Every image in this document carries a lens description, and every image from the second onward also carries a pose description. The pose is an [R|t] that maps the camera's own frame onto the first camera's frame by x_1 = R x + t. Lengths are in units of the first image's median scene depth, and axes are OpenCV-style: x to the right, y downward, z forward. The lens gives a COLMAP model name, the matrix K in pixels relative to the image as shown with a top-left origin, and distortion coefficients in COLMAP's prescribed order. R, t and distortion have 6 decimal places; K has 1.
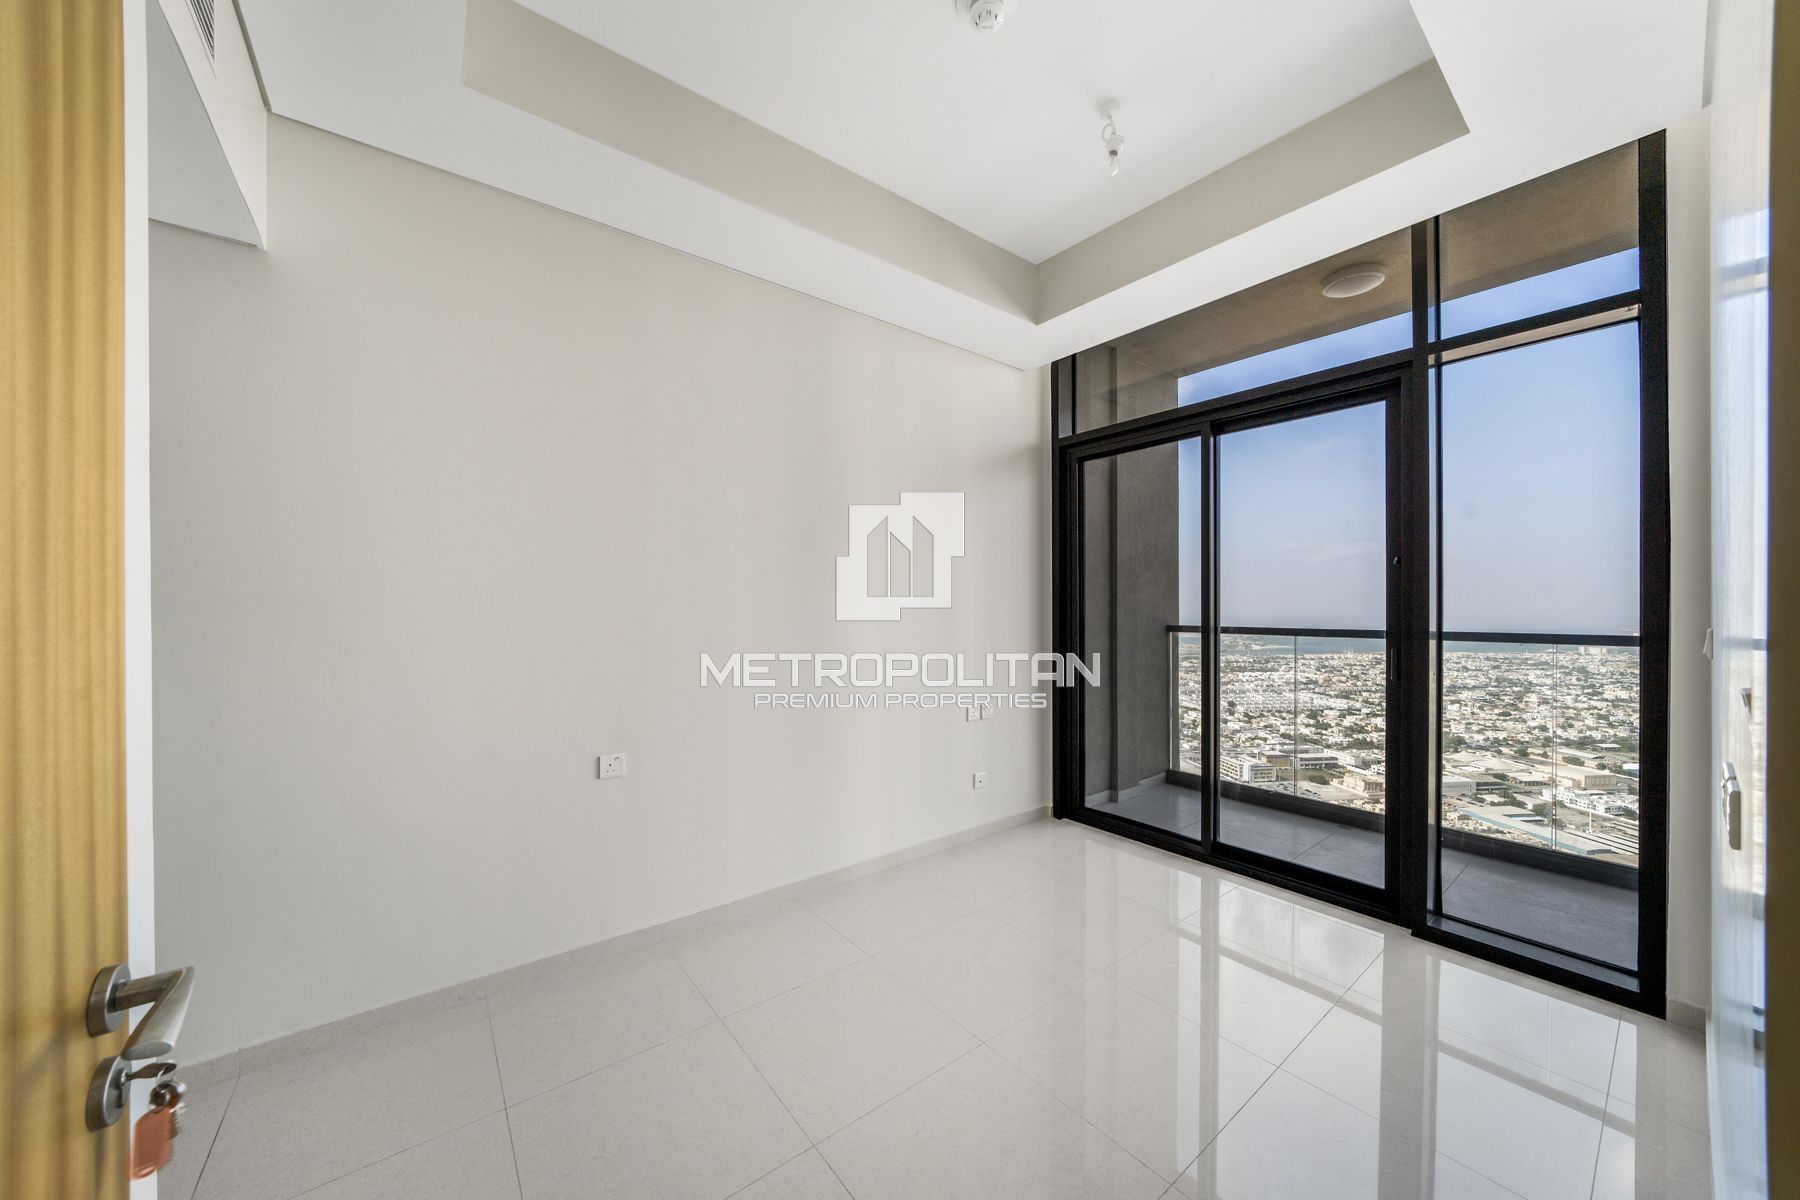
lens RADIAL K [[638.8, 0, 897.4], [0, 638.8, 606.5], [0, 0, 1]] dist [-0.001223, -0.000045]
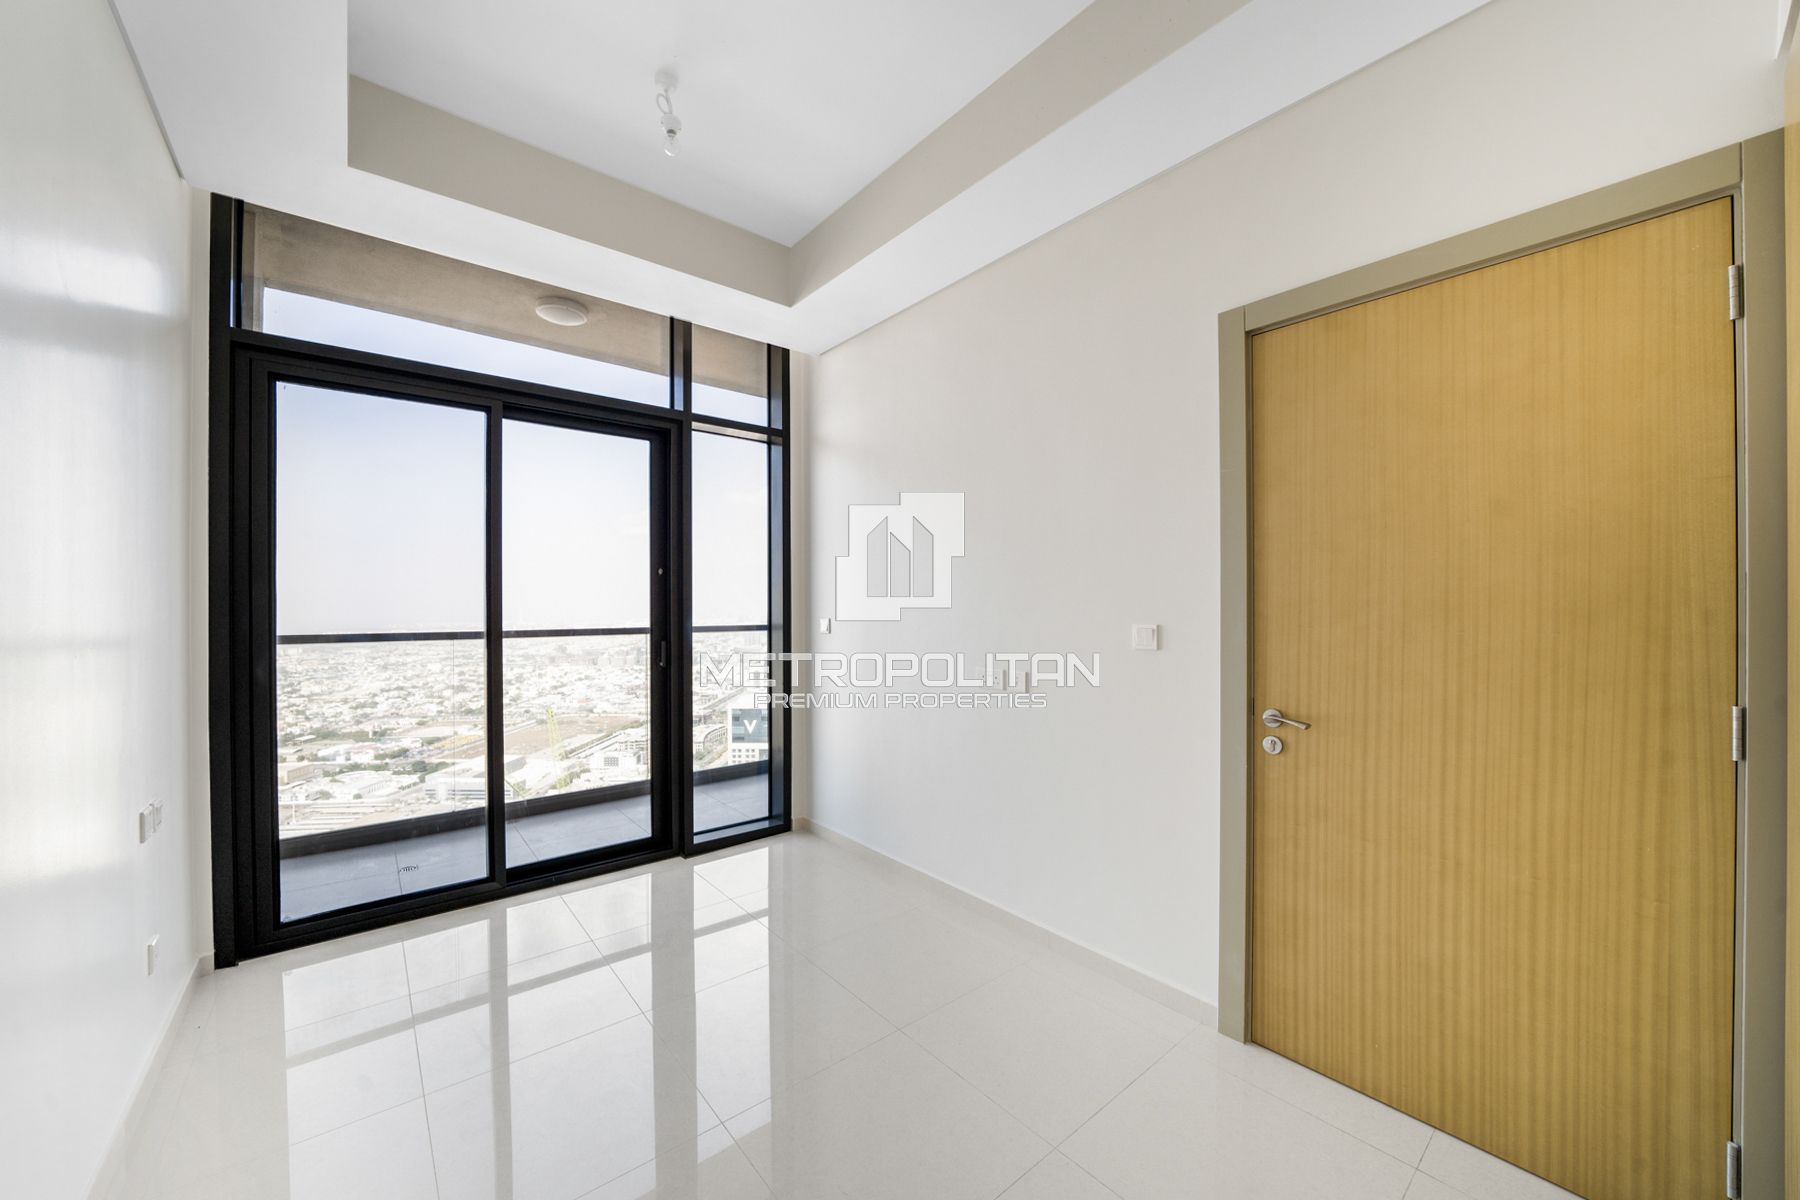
lens RADIAL K [[656.3, 0, 897.0], [0, 656.3, 606.7], [0, 0, 1]] dist [-0.001564, -0.000102]
pose [[-0.020113, -0.000376, 0.999798, -0.409182], [0.005103, 0.999987, 0.000479, -0.000300], [-0.999785, 0.005111, -0.020111, 0.433602]]
